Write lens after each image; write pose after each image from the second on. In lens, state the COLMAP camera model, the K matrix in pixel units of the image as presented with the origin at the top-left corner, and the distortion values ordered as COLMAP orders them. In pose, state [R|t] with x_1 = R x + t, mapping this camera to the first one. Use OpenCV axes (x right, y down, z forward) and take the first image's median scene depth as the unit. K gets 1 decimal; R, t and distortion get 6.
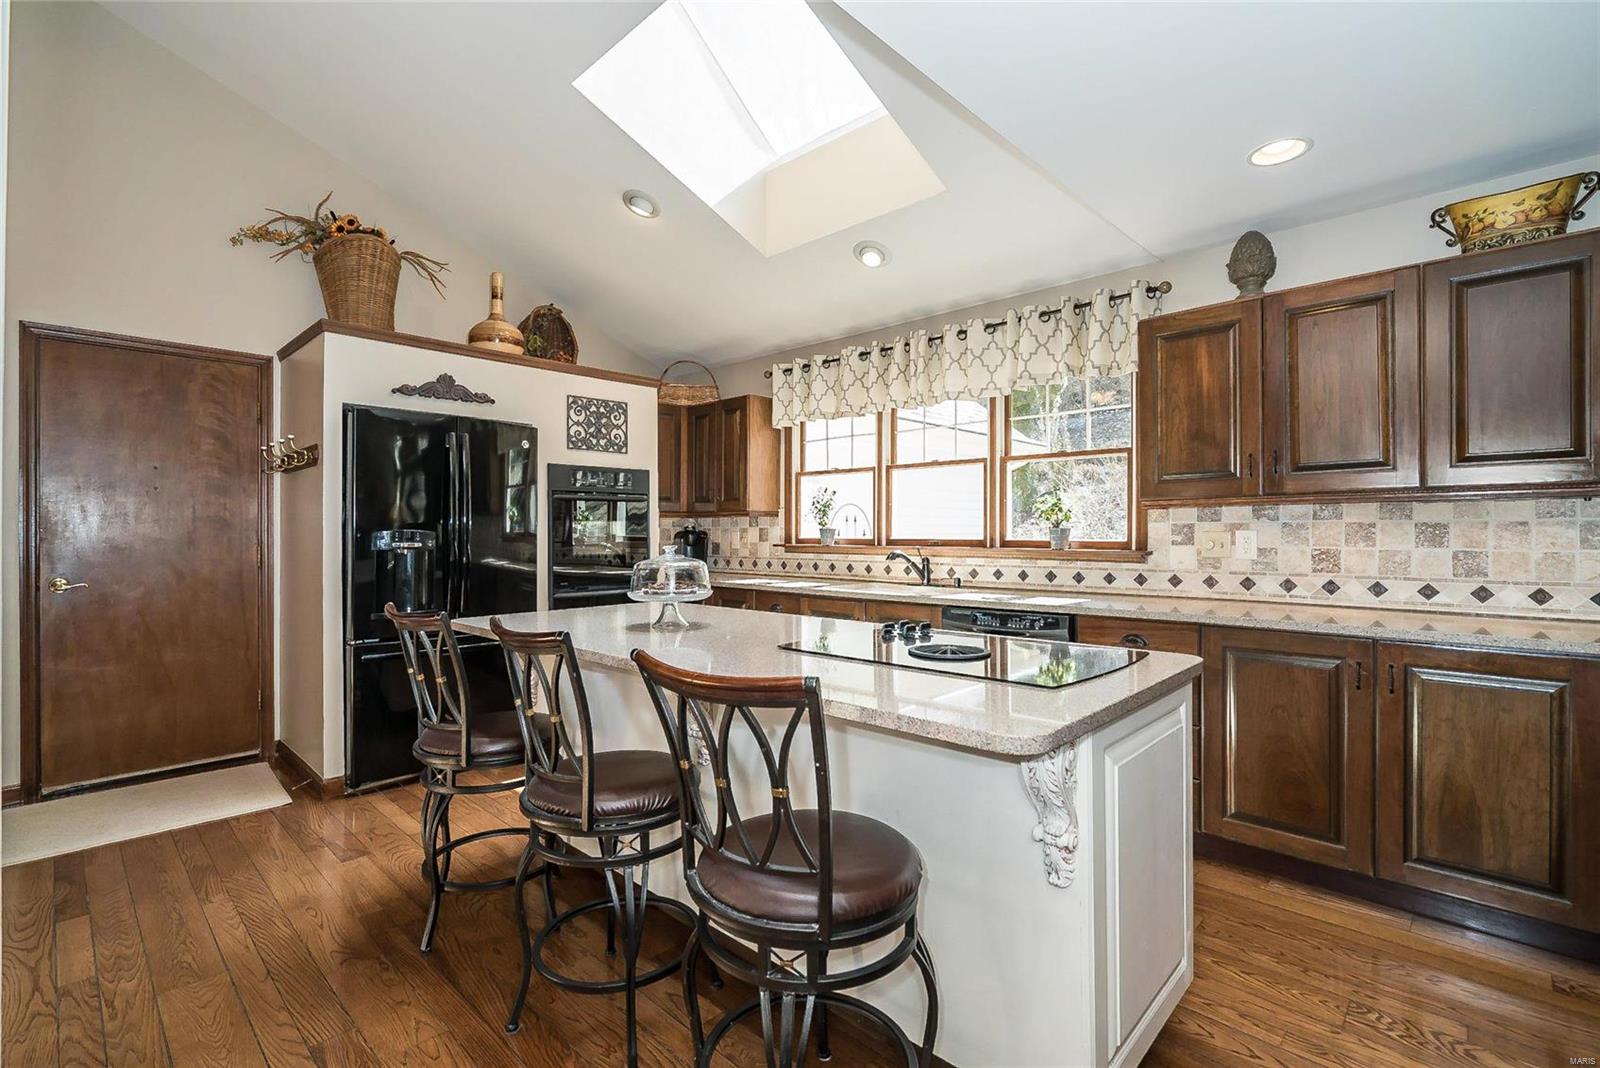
lens RADIAL K [[727.8, 0, 827.7], [0, 727.8, 530.1], [0, 0, 1]] dist [-0.005919, 0.000089]
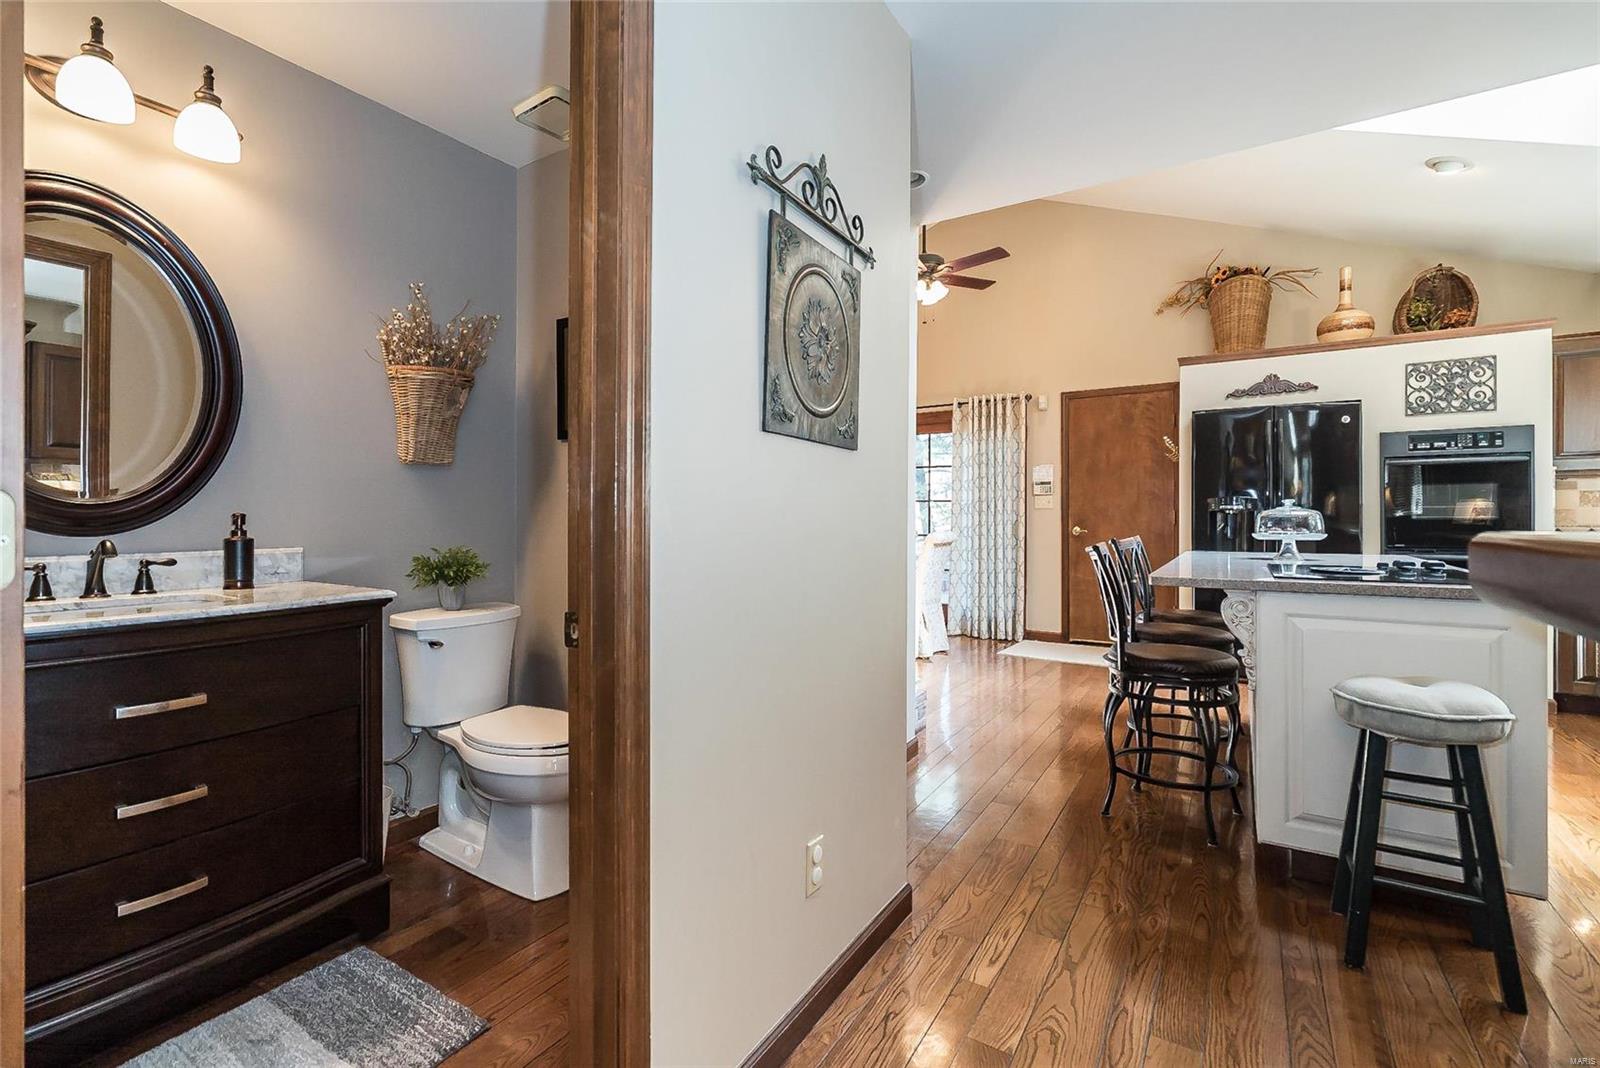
lens RADIAL K [[764.9, 0, 758.7], [0, 764.9, 516.9], [0, 0, 1]] dist [-0.001360, 0.000042]
pose [[0.164337, 0.000302, -0.986404, 0.581540], [0.008402, 0.999963, 0.001705, 0.023586], [0.986368, -0.008568, 0.164329, -0.098089]]
